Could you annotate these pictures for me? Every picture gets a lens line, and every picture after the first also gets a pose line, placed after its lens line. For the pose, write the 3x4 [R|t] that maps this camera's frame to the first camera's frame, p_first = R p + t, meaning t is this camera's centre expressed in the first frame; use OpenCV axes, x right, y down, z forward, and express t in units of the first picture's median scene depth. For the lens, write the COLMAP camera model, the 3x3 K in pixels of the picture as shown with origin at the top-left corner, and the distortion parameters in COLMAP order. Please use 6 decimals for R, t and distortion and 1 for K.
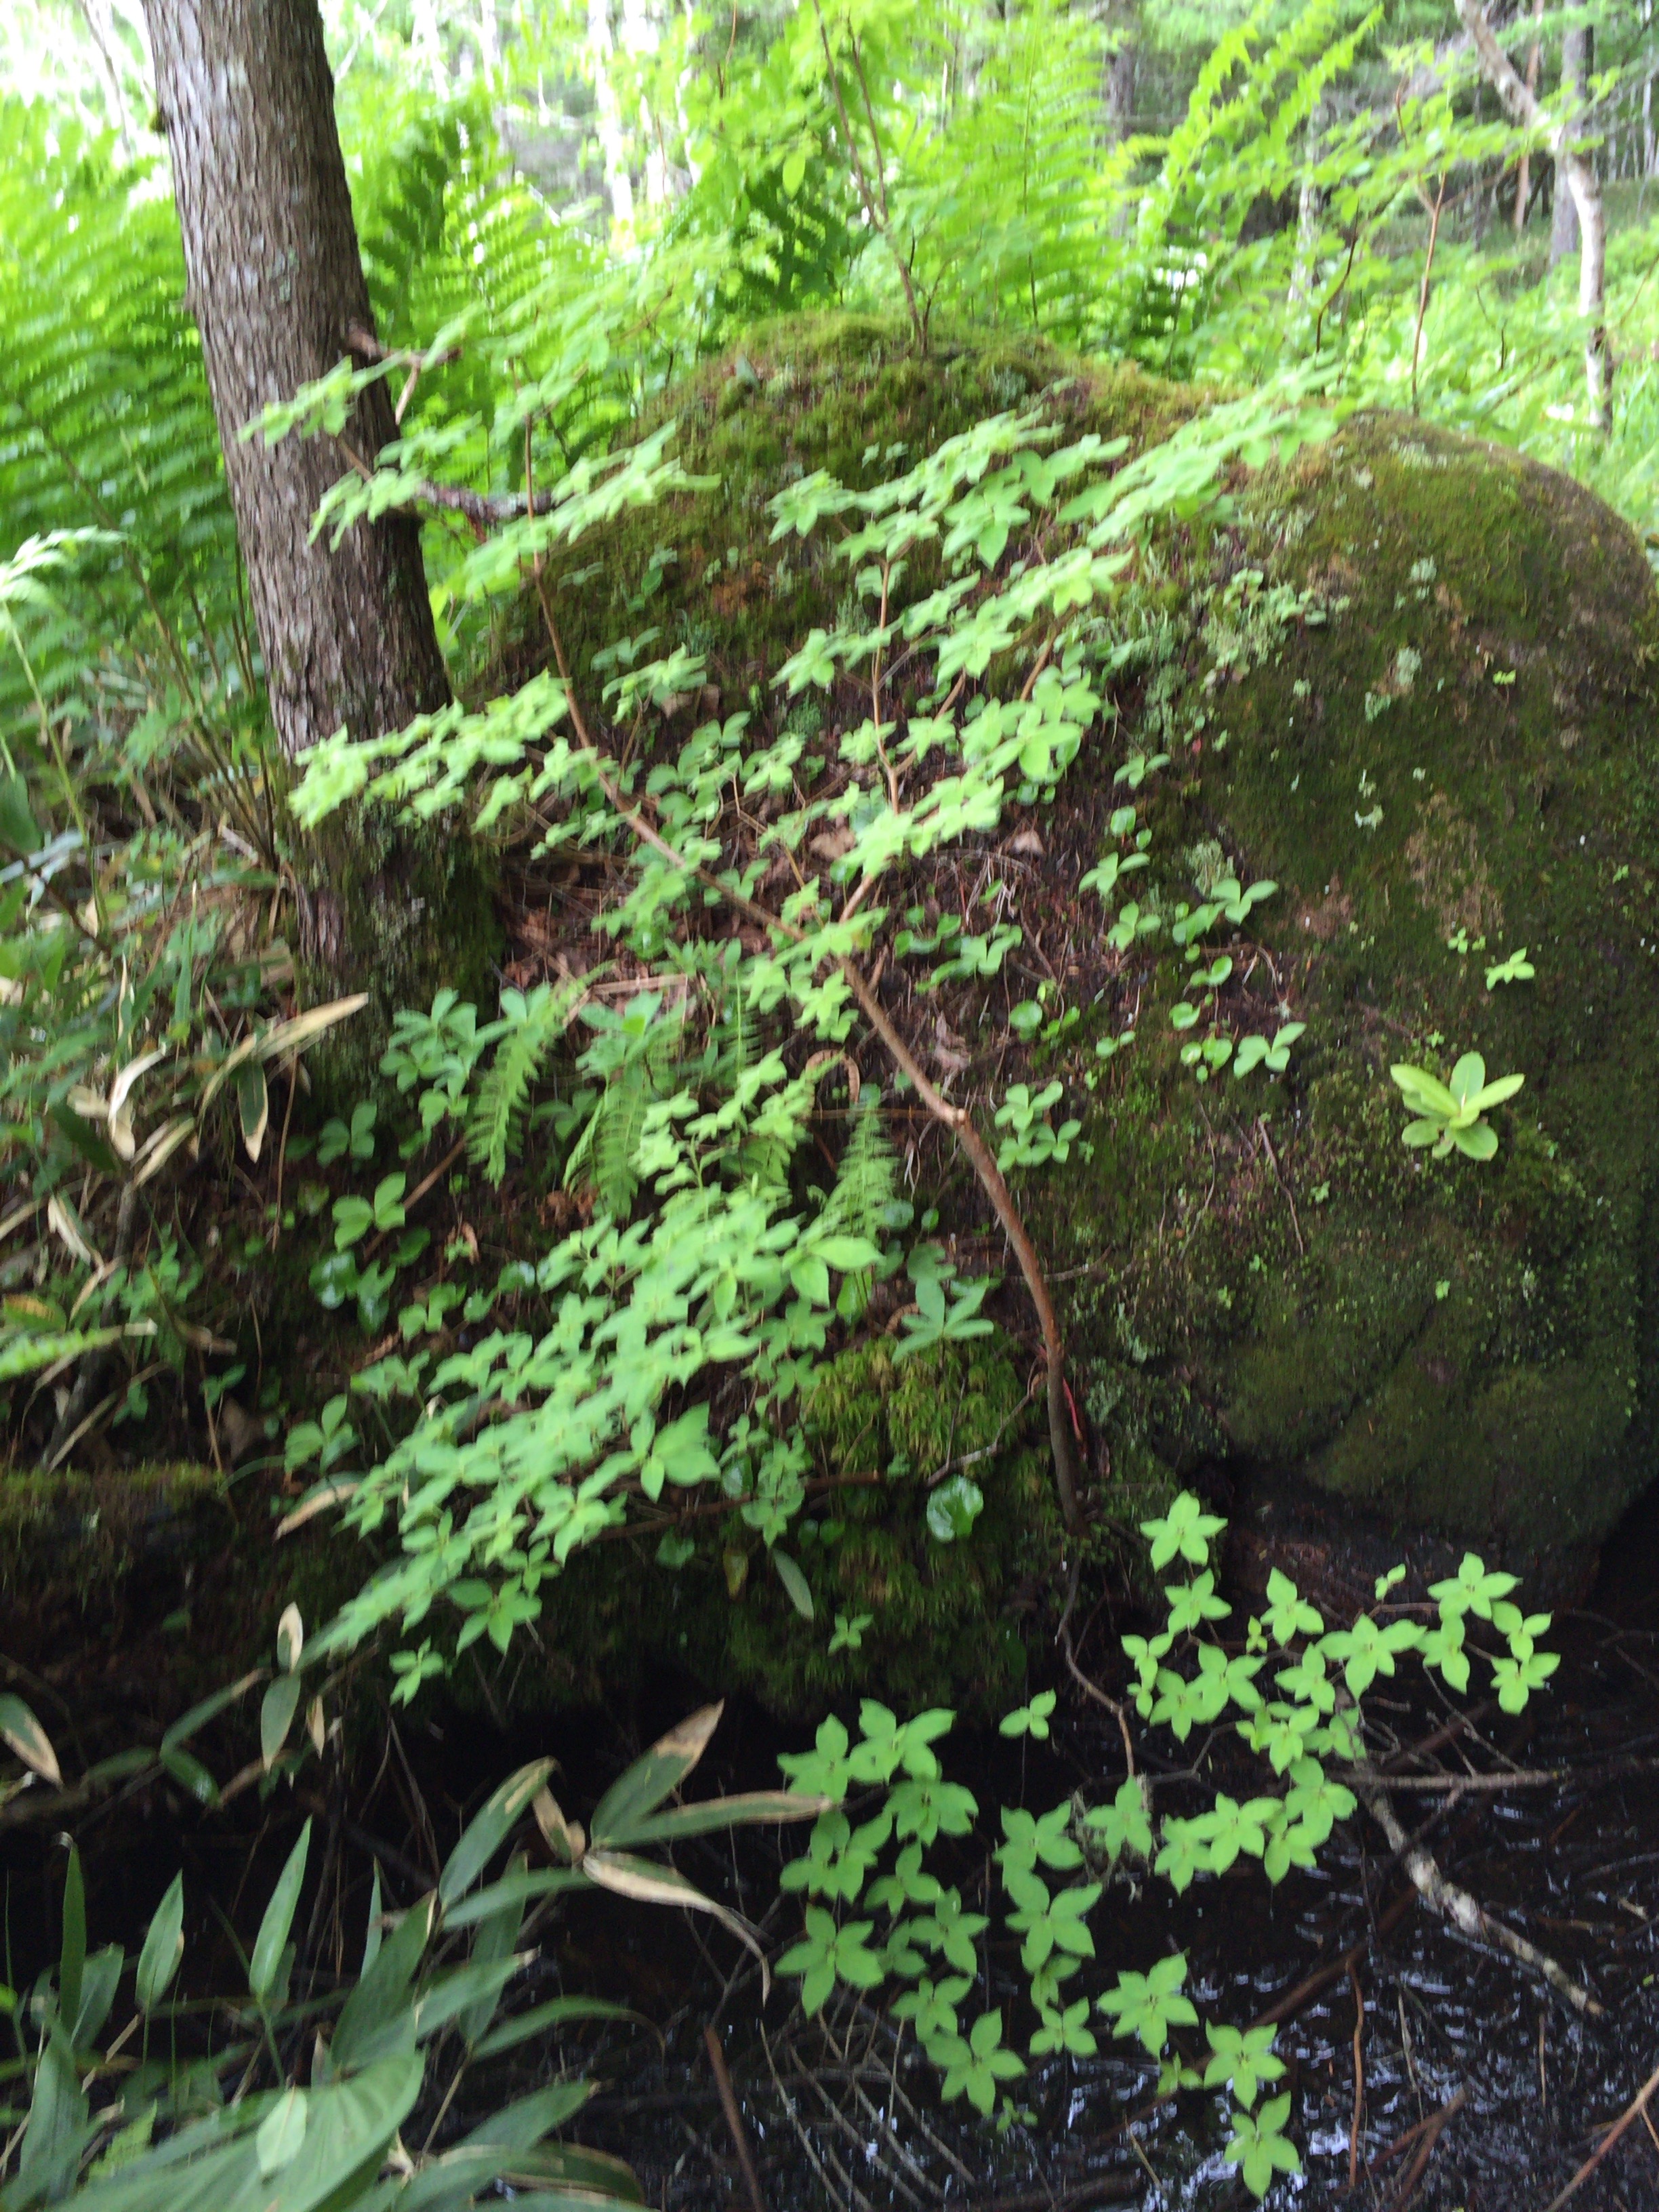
lens RADIAL K [[1629.2, 0, 829.5], [0, 1629.2, 1106.0], [0, 0, 1]] dist [0.061029, -0.069126]
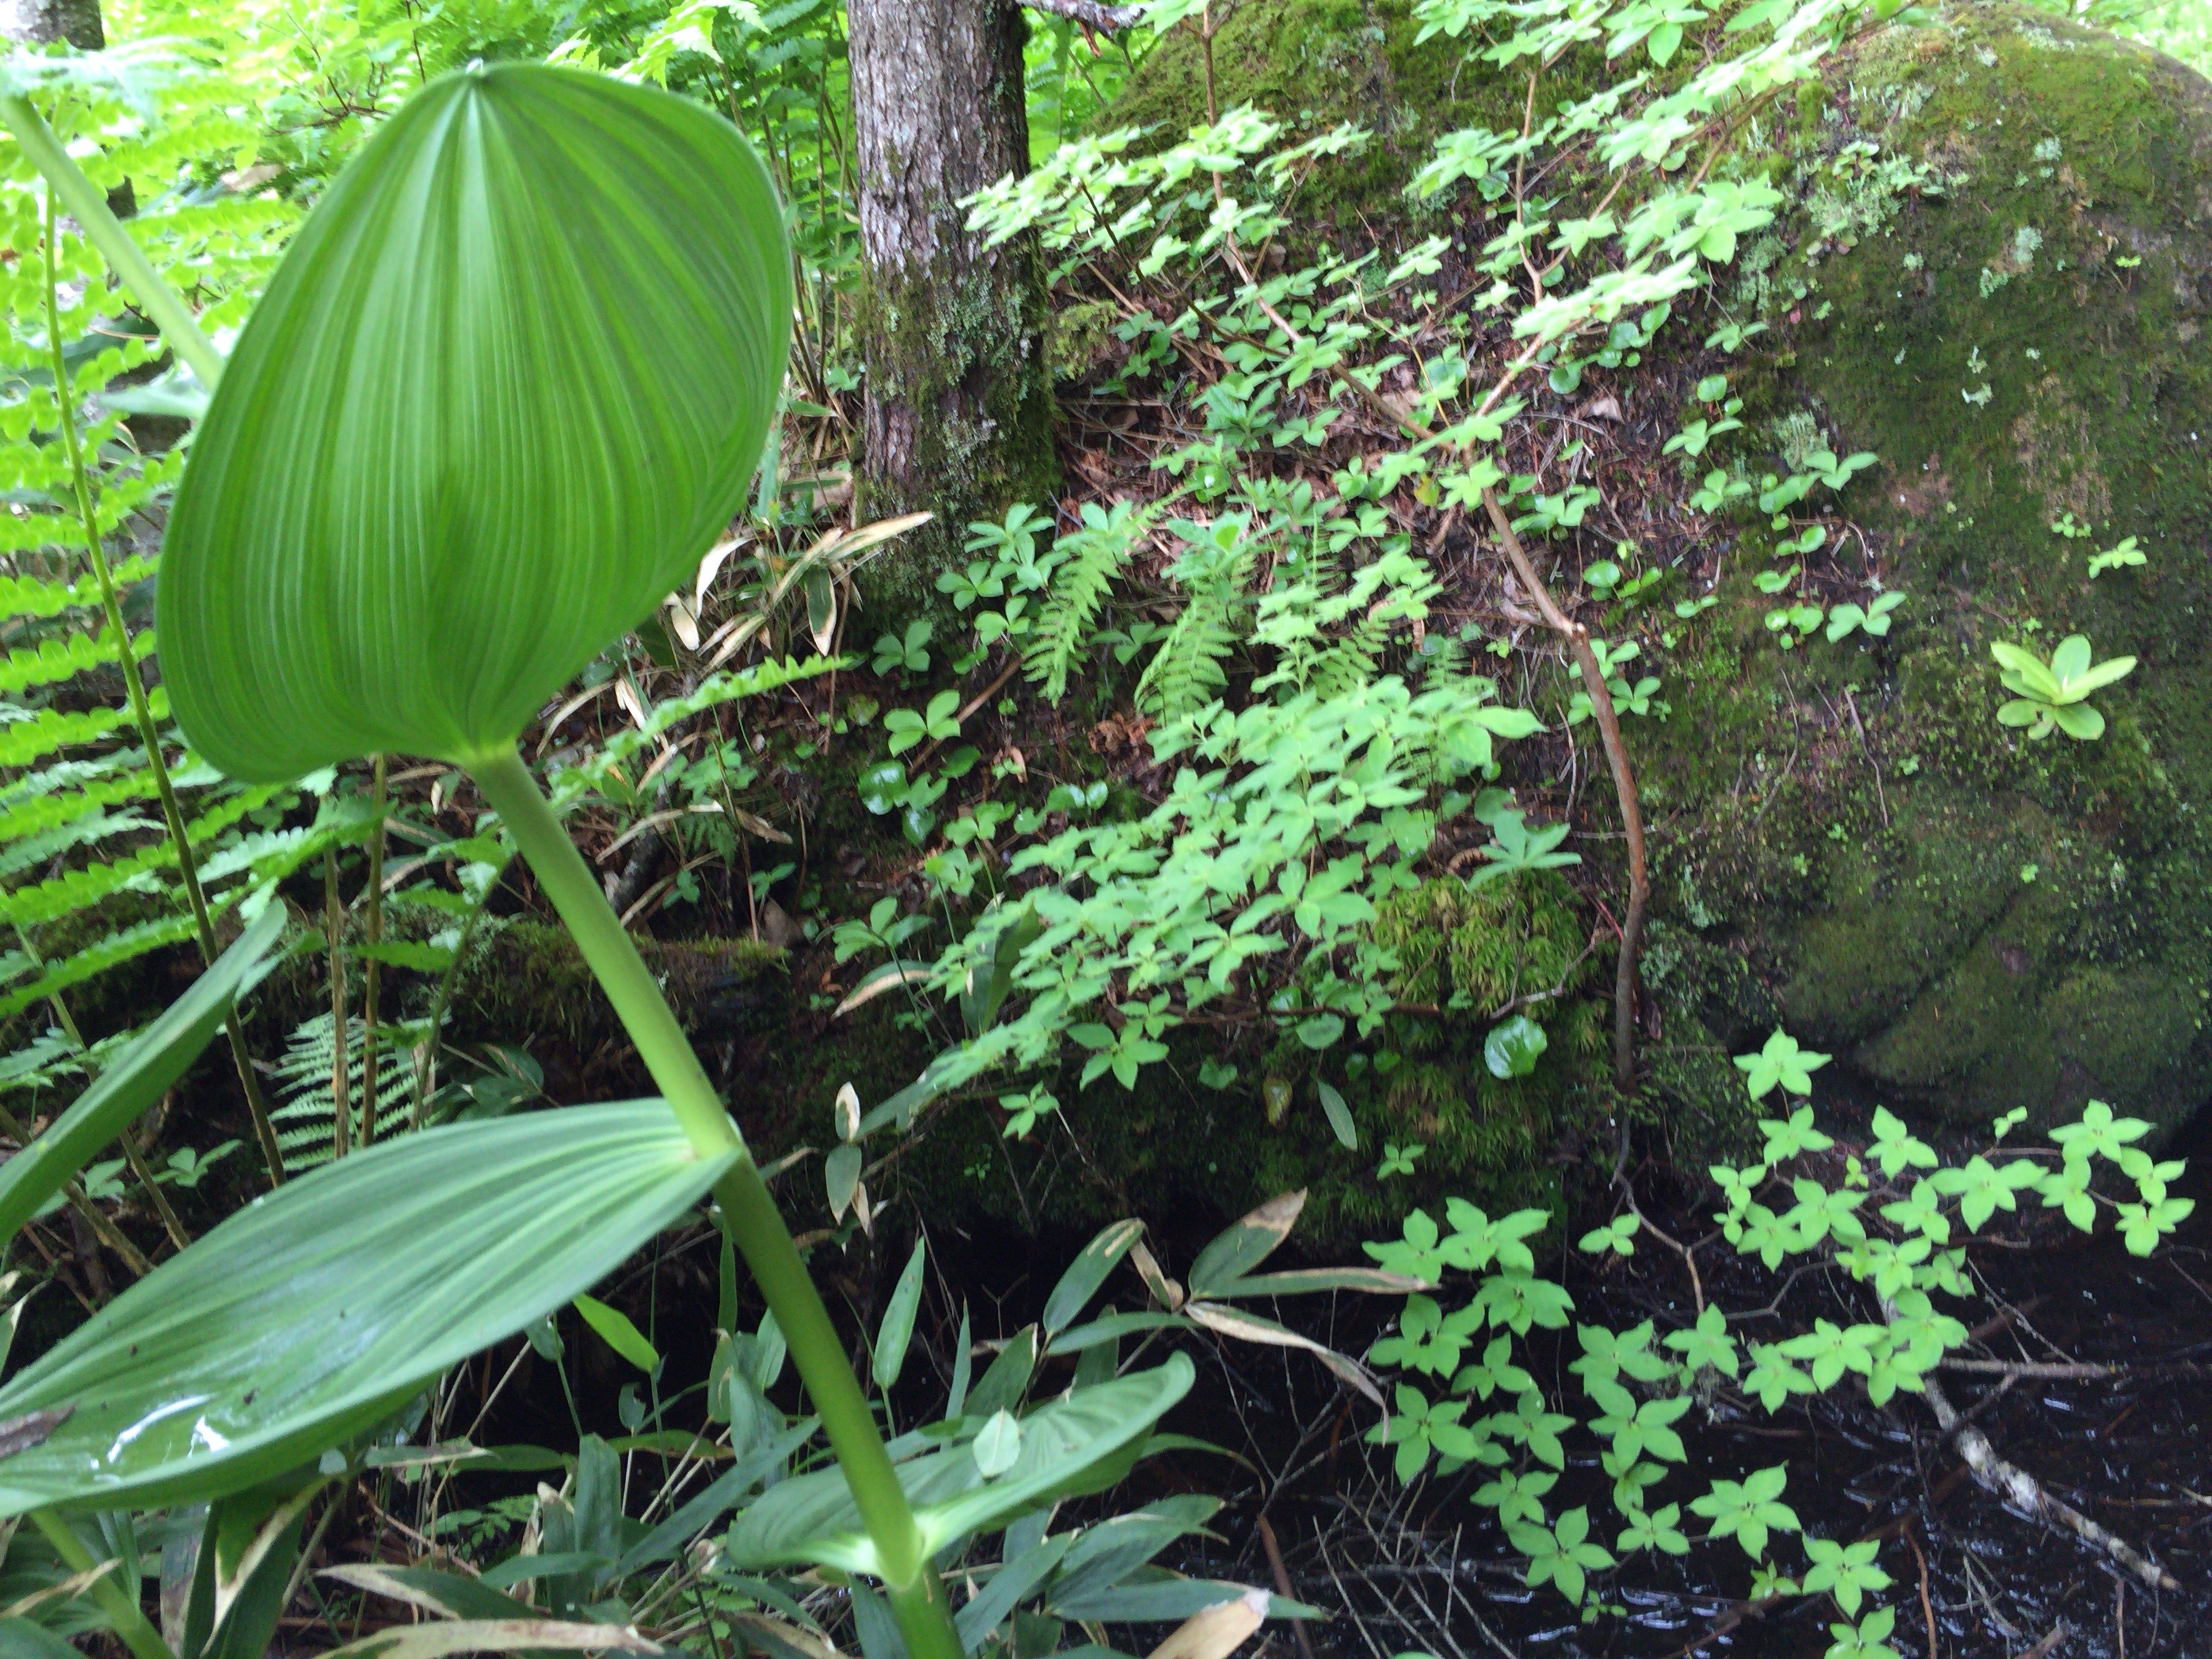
lens RADIAL K [[1629.2, 0, 1117.5], [0, 1629.2, 831.4], [0, 0, 1]] dist [0.061029, -0.069126]
pose [[0.996248, 0.079645, -0.033849, -0.128902], [-0.079500, 0.996819, 0.005612, 0.120620], [0.034189, -0.002900, 0.999411, 0.006235]]
